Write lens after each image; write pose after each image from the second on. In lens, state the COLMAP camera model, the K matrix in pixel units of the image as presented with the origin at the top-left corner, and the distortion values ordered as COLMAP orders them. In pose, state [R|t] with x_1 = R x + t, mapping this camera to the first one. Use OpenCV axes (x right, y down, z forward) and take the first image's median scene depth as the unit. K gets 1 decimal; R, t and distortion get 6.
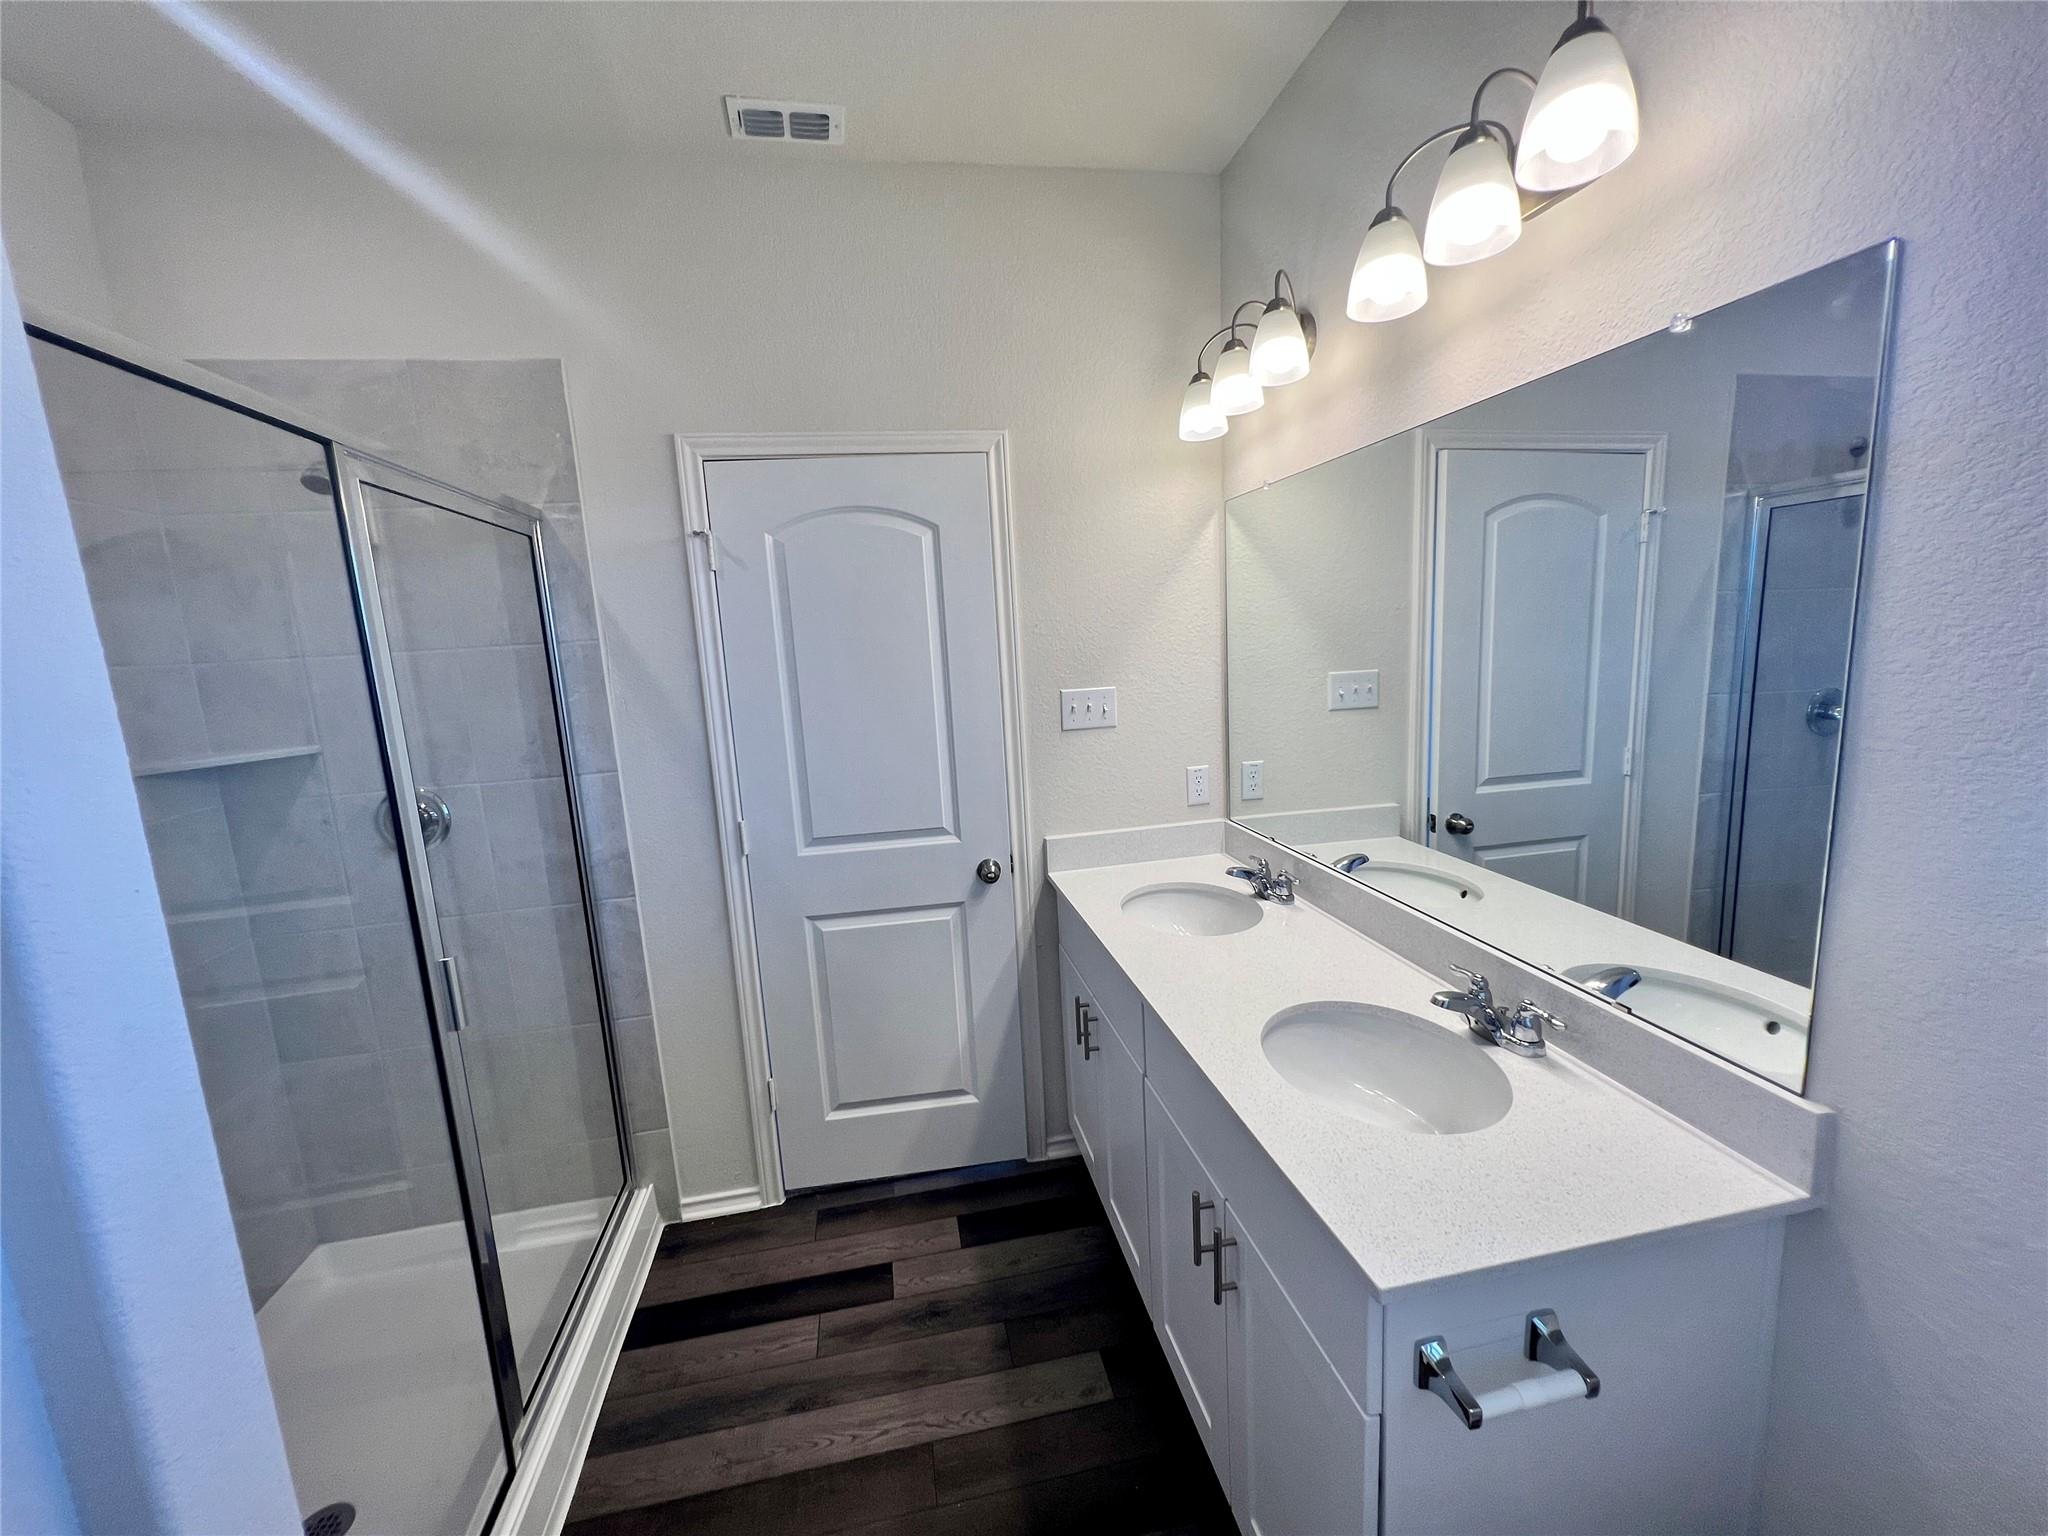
lens RADIAL K [[819.9, 0, 1020.9], [0, 819.9, 765.8], [0, 0, 1]] dist [-0.001255, 0.000448]
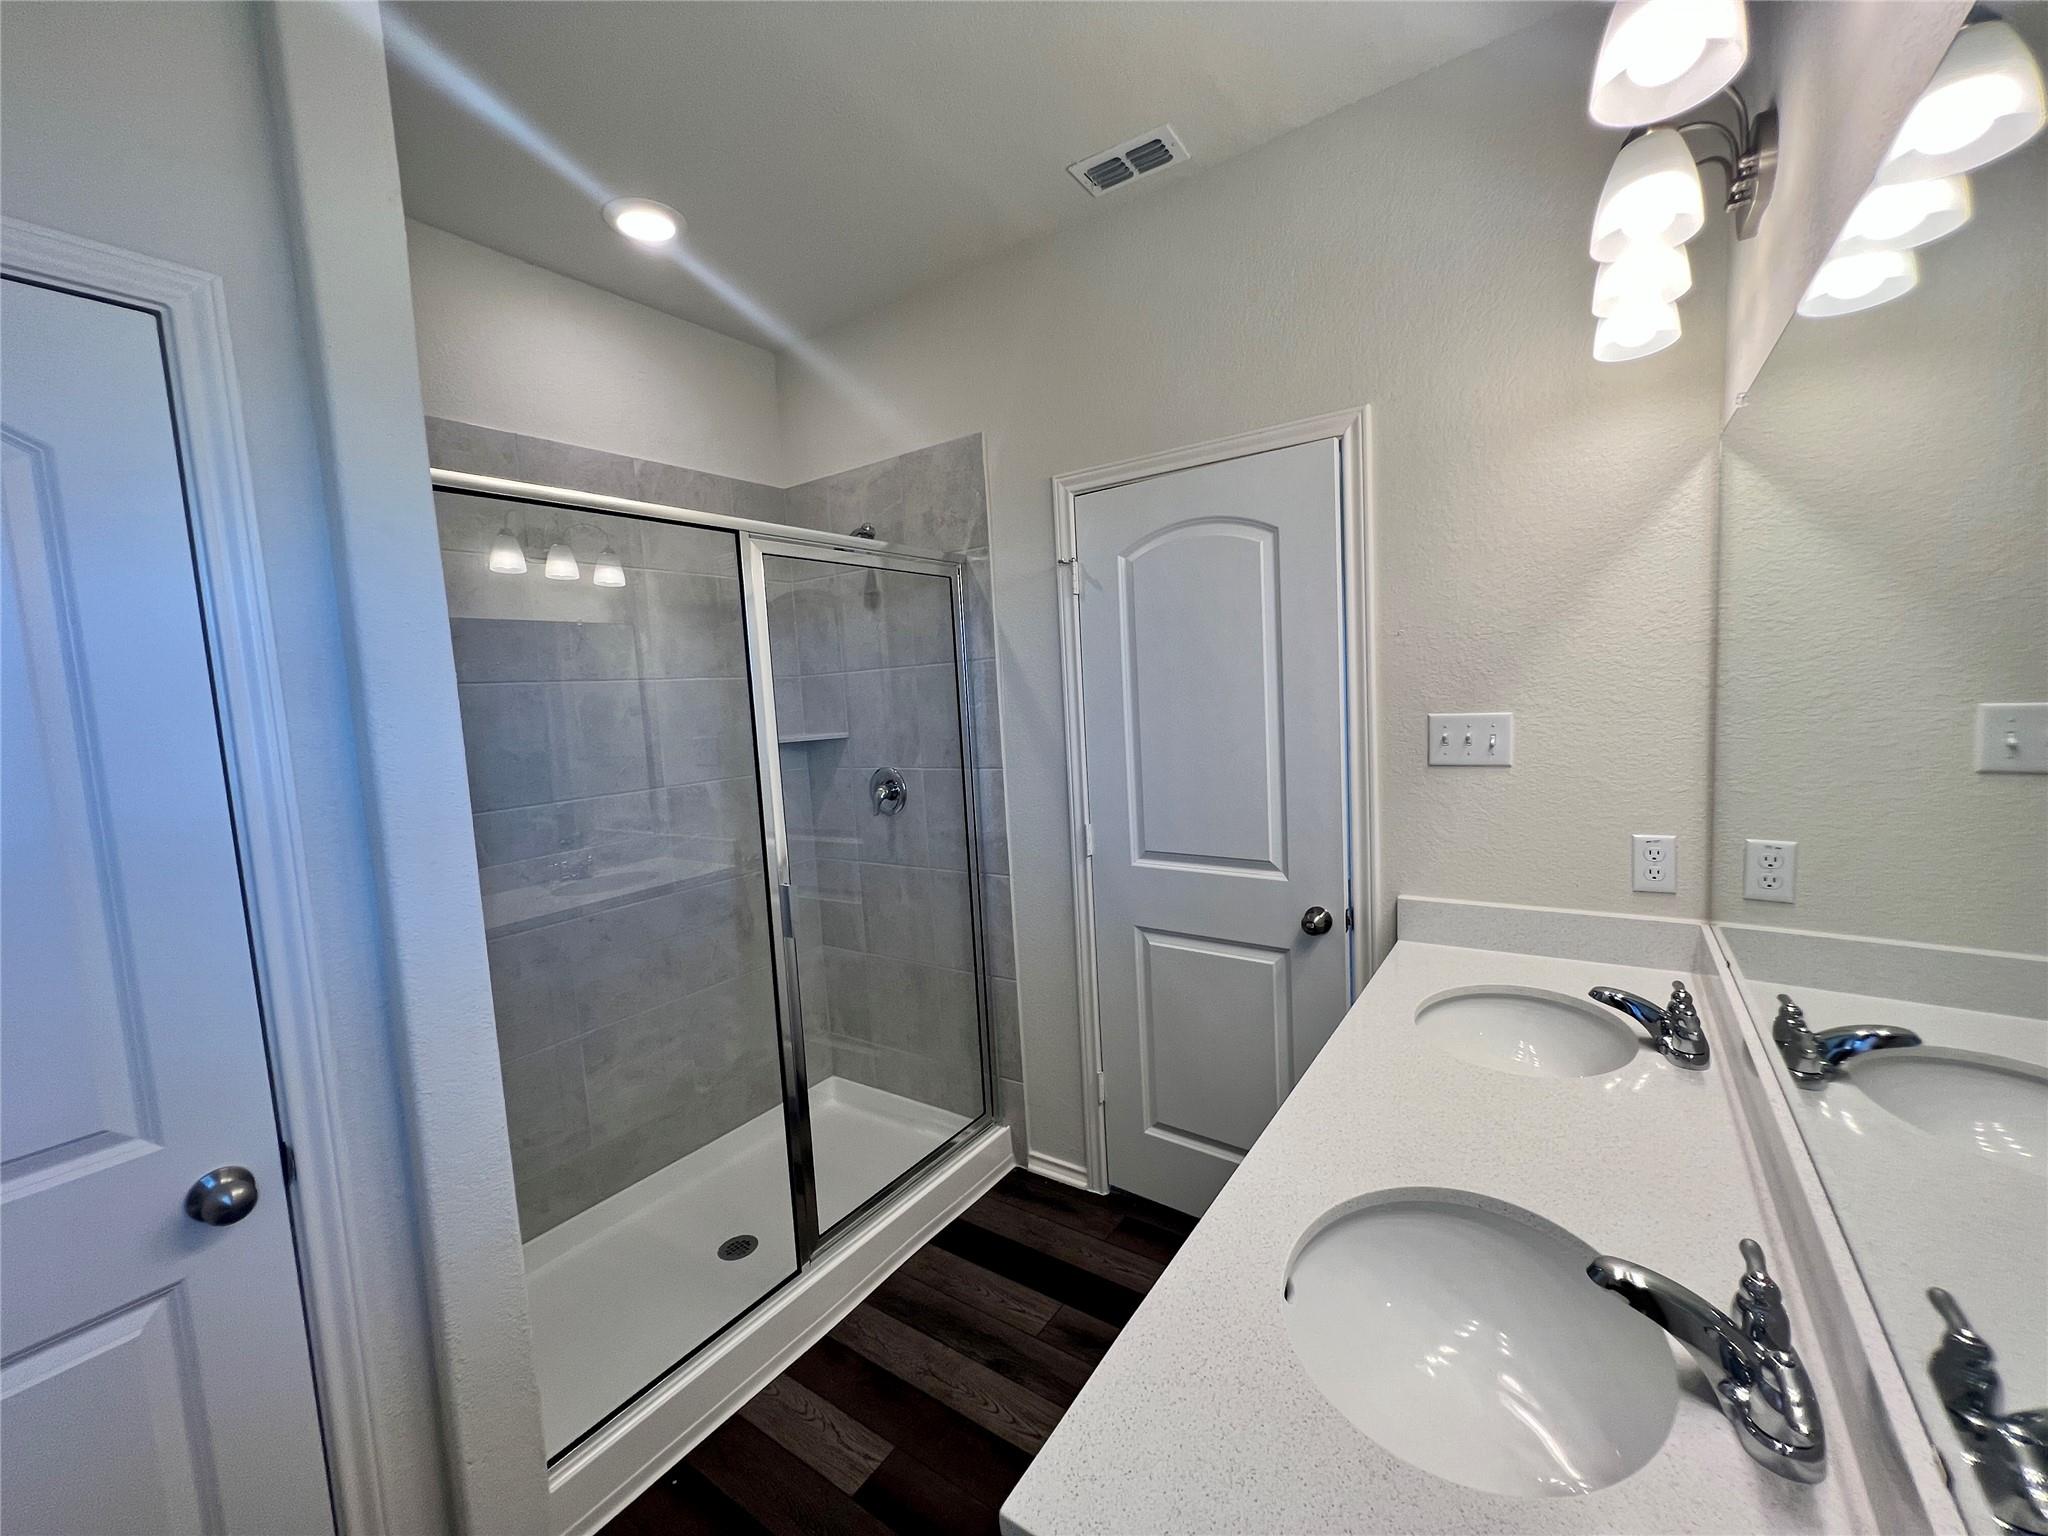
lens RADIAL K [[819.9, 0, 1025.7], [0, 819.9, 768.3], [0, 0, 1]] dist [-0.001255, 0.000448]
pose [[0.706507, 0.083833, -0.702723, 0.358960], [-0.098112, 0.994973, 0.020058, -0.019607], [0.700872, 0.054775, 0.711181, 0.174275]]
